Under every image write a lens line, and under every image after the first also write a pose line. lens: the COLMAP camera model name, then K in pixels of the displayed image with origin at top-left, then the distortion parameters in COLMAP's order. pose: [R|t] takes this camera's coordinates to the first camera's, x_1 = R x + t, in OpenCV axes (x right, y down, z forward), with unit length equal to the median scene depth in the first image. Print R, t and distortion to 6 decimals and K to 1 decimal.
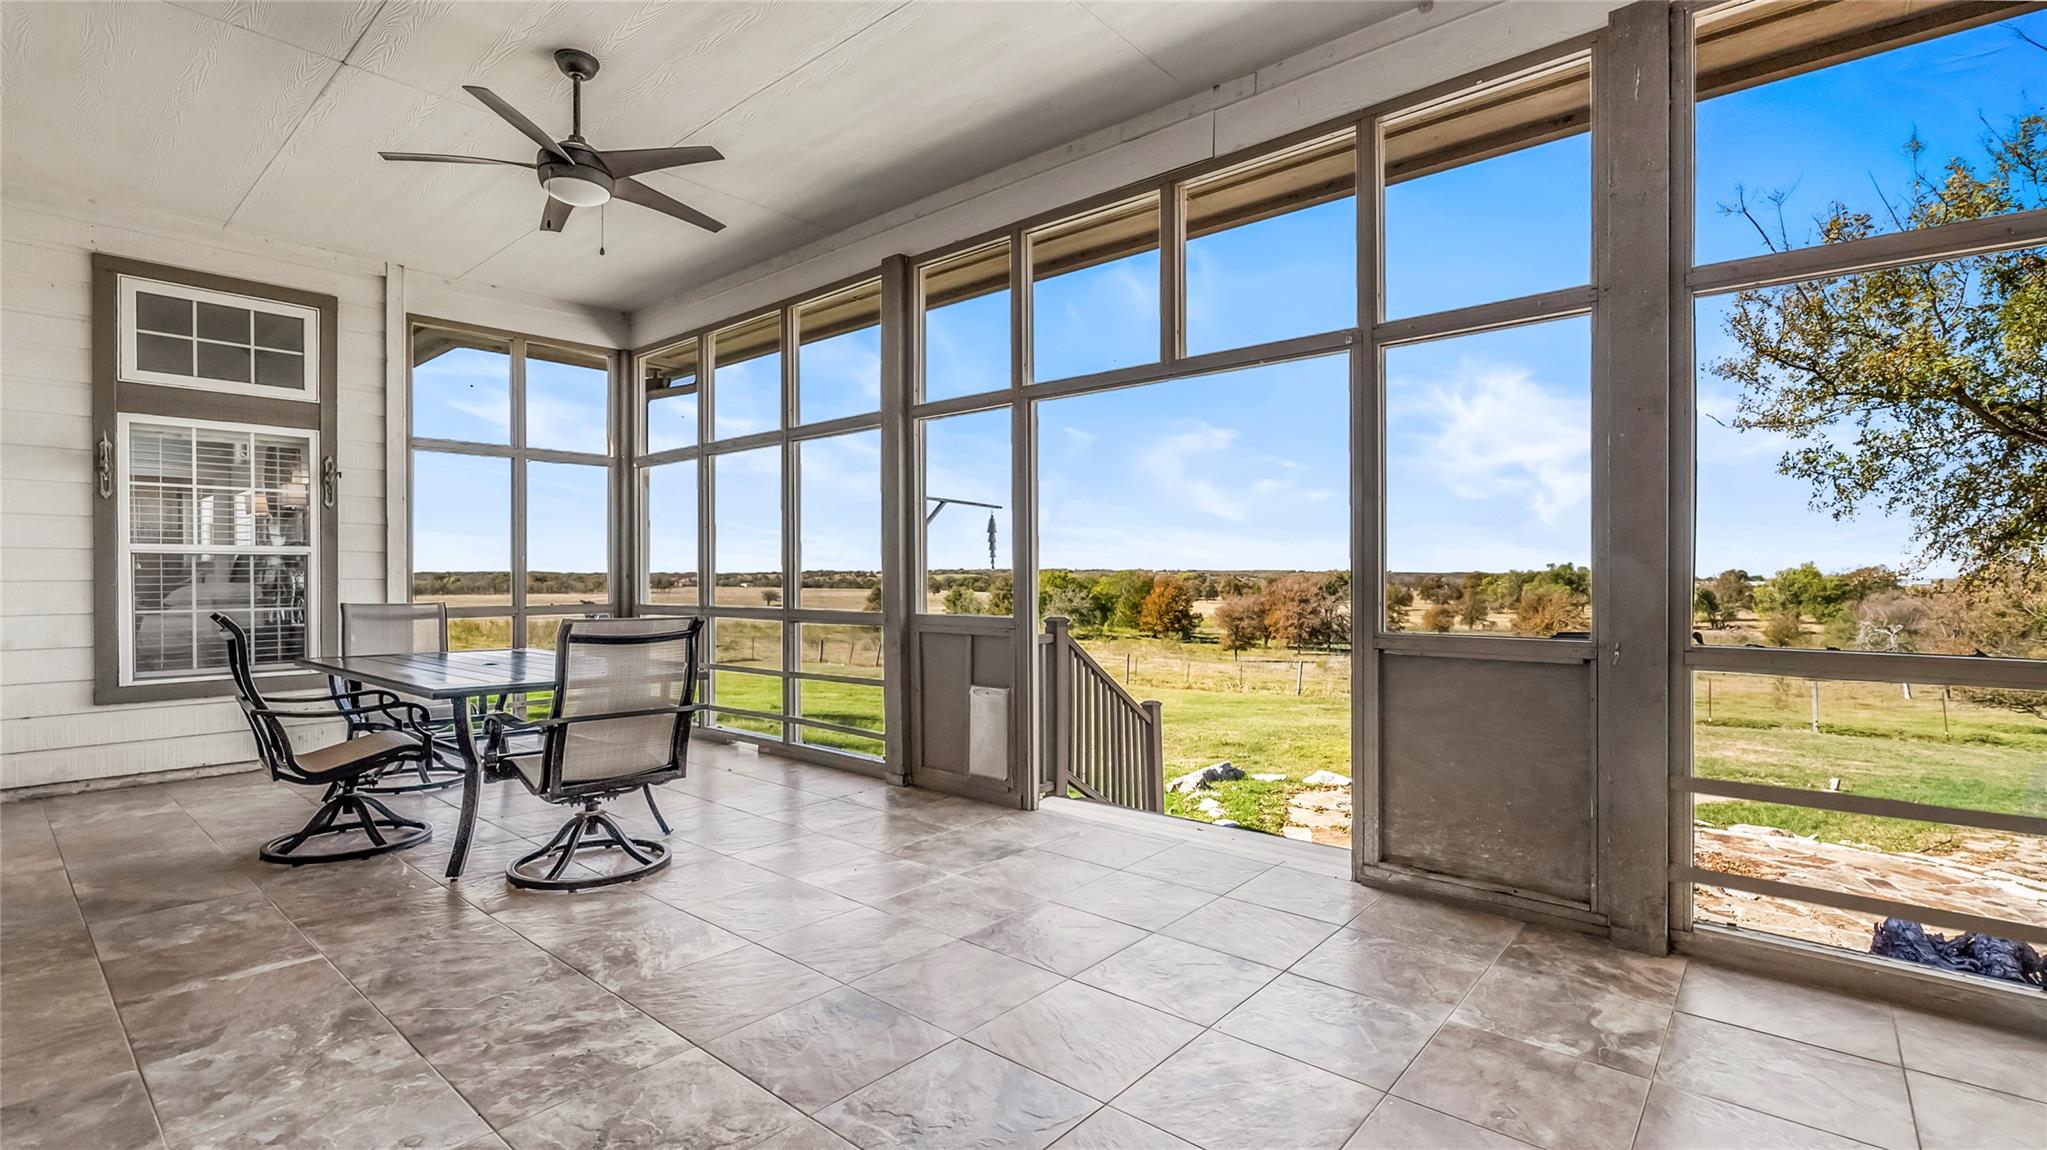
lens RADIAL K [[917.3, 0, 1031.3], [0, 917.3, 581.5], [0, 0, 1]] dist [-0.003253, -0.000352]
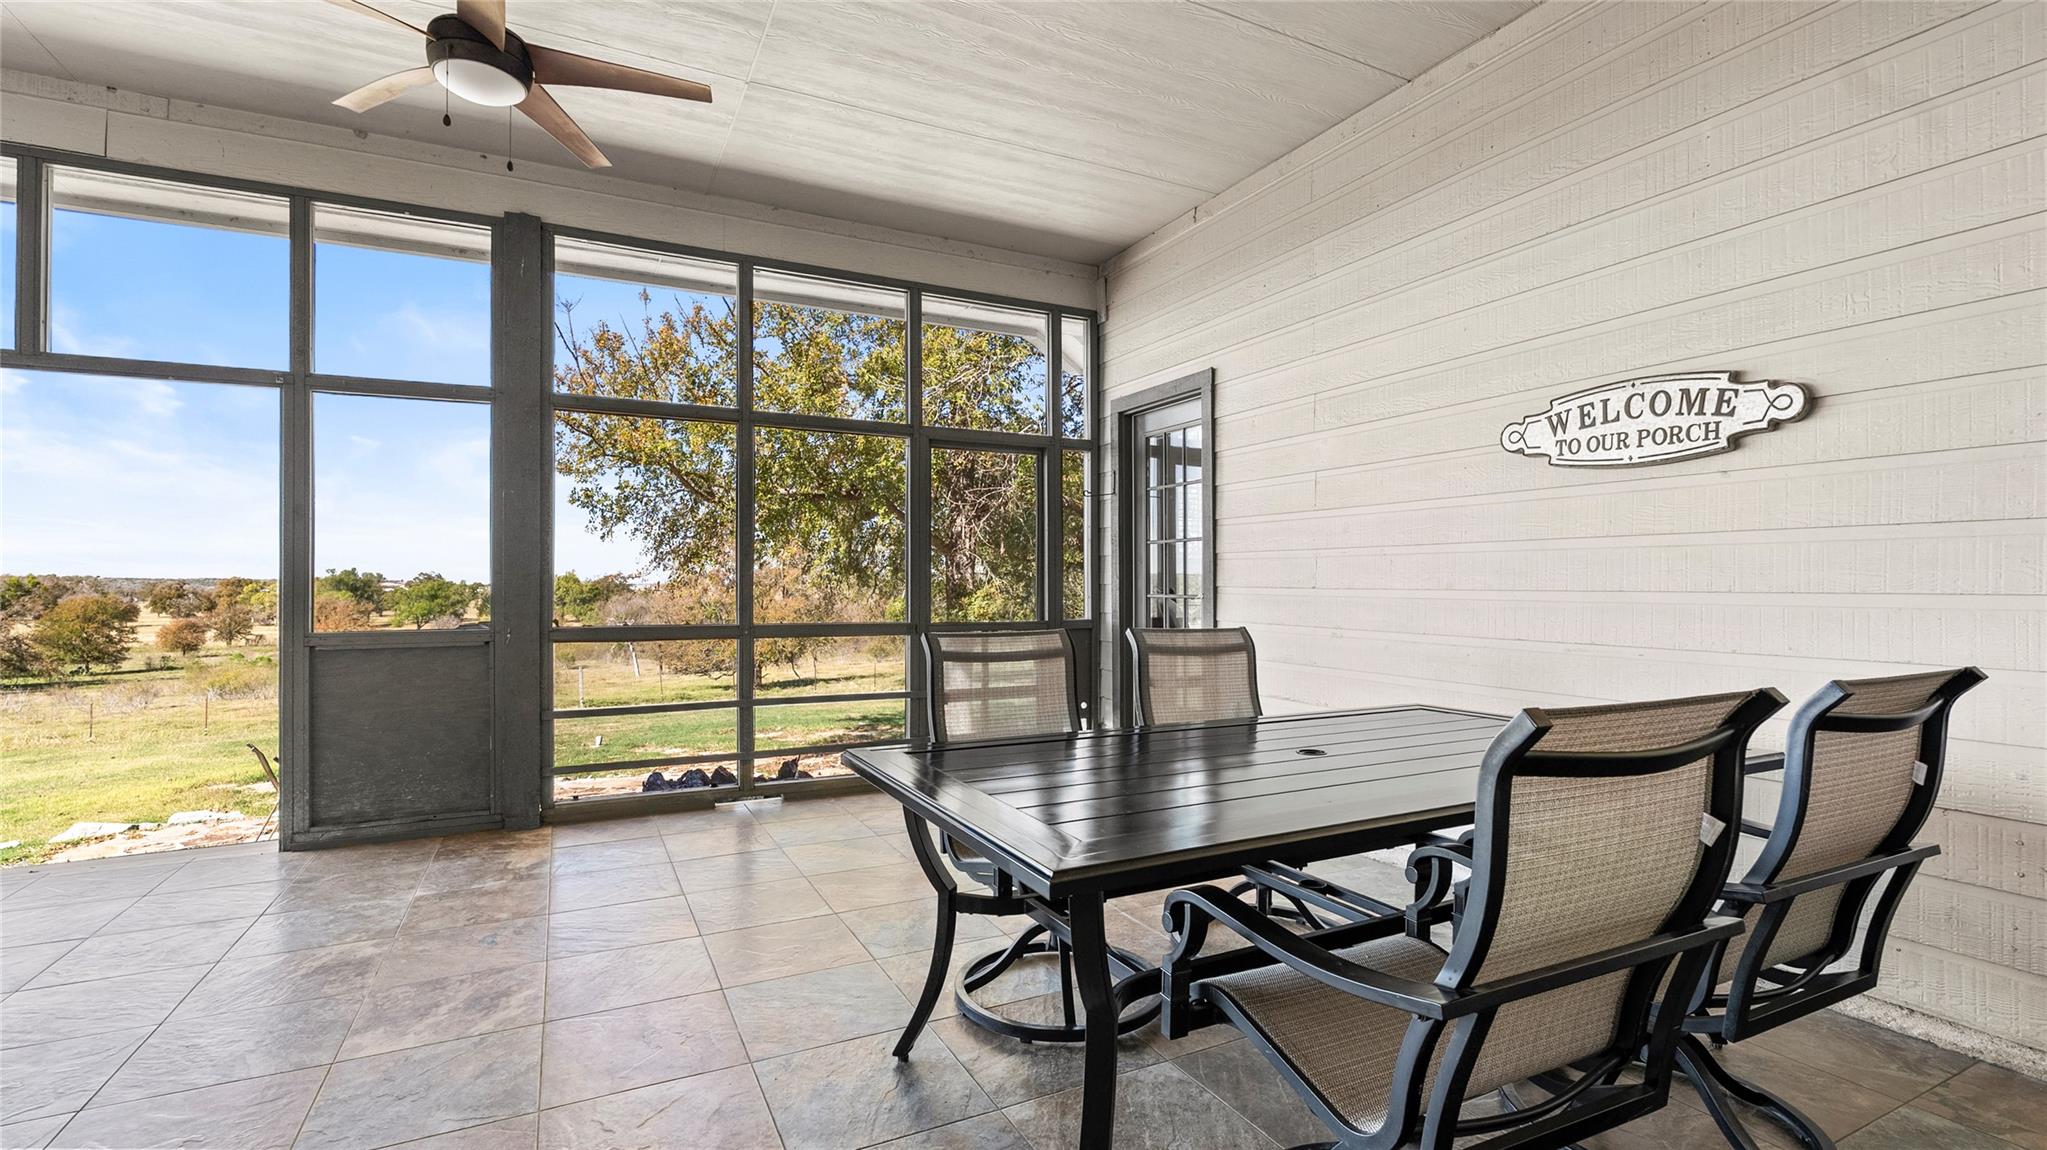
lens RADIAL K [[917.3, 0, 1026.1], [0, 917.3, 580.0], [0, 0, 1]] dist [-0.003253, -0.000352]
pose [[0.391541, -0.001003, 0.920160, -0.340509], [0.008585, 0.999960, -0.002563, -0.000847], [-0.920121, 0.008904, 0.391533, -0.308123]]
